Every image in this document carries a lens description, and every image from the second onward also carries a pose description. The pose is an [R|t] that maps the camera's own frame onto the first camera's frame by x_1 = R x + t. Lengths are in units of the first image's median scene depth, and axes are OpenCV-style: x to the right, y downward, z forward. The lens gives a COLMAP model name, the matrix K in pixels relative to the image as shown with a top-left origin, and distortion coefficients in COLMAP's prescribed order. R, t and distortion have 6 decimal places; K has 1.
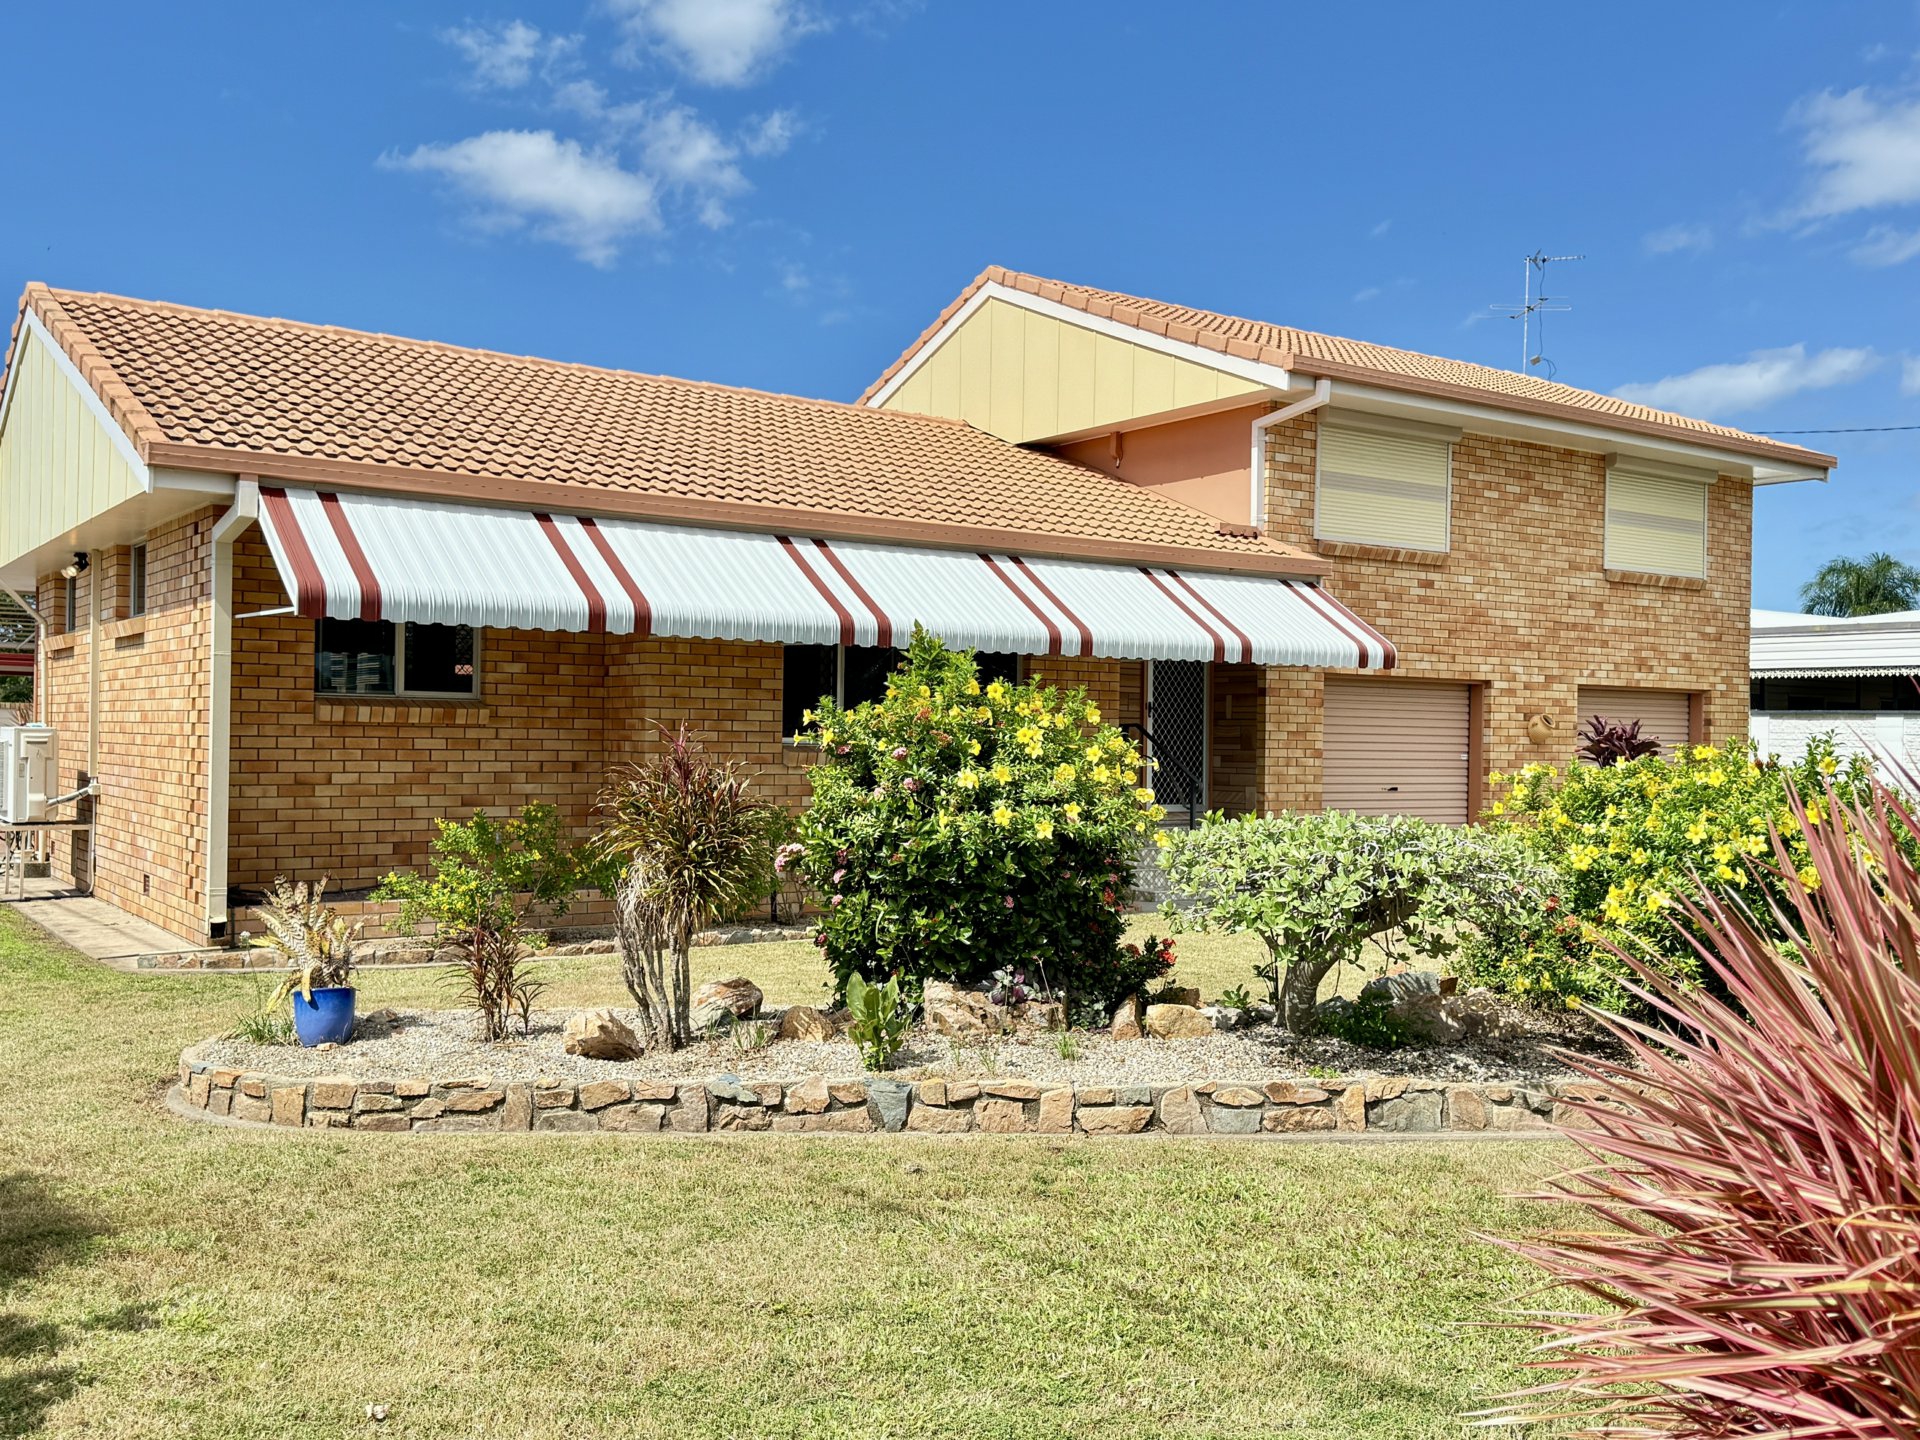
lens RADIAL K [[1798.2, 0, 962.0], [0, 1798.2, 714.6], [0, 0, 1]] dist [0.118500, 0.000000]
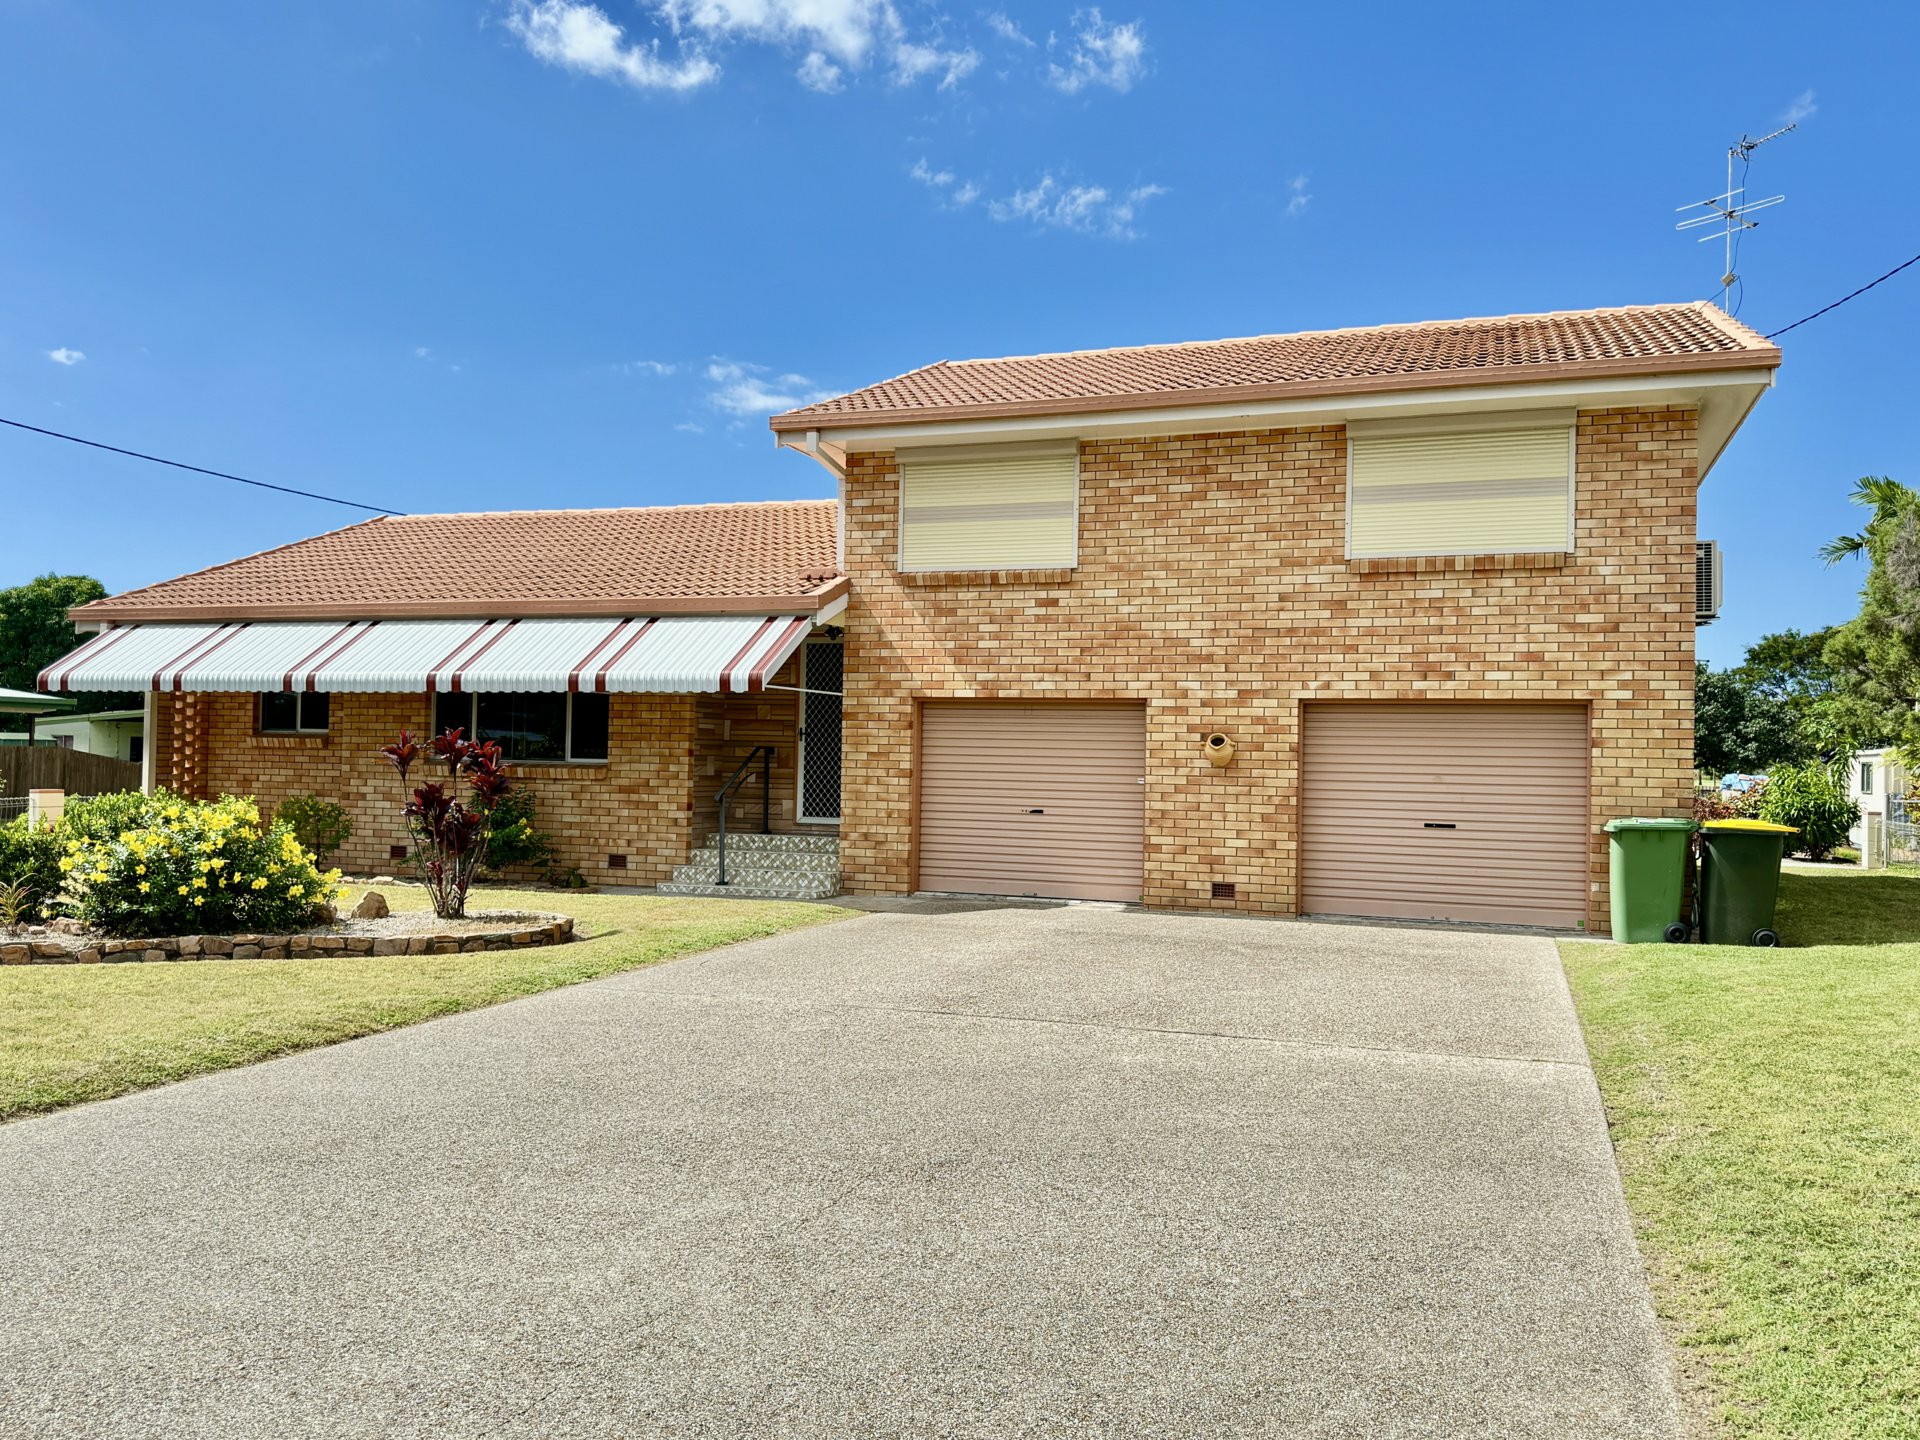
lens RADIAL K [[1436.6, 0, 961.0], [0, 1436.6, 734.2], [0, 0, 1]] dist [0.057146, 0.002330]
pose [[0.561878, -0.022060, -0.826926, 0.849876], [-0.002626, 0.999592, -0.028451, 0.020810], [0.827216, 0.018157, 0.561591, 0.514281]]
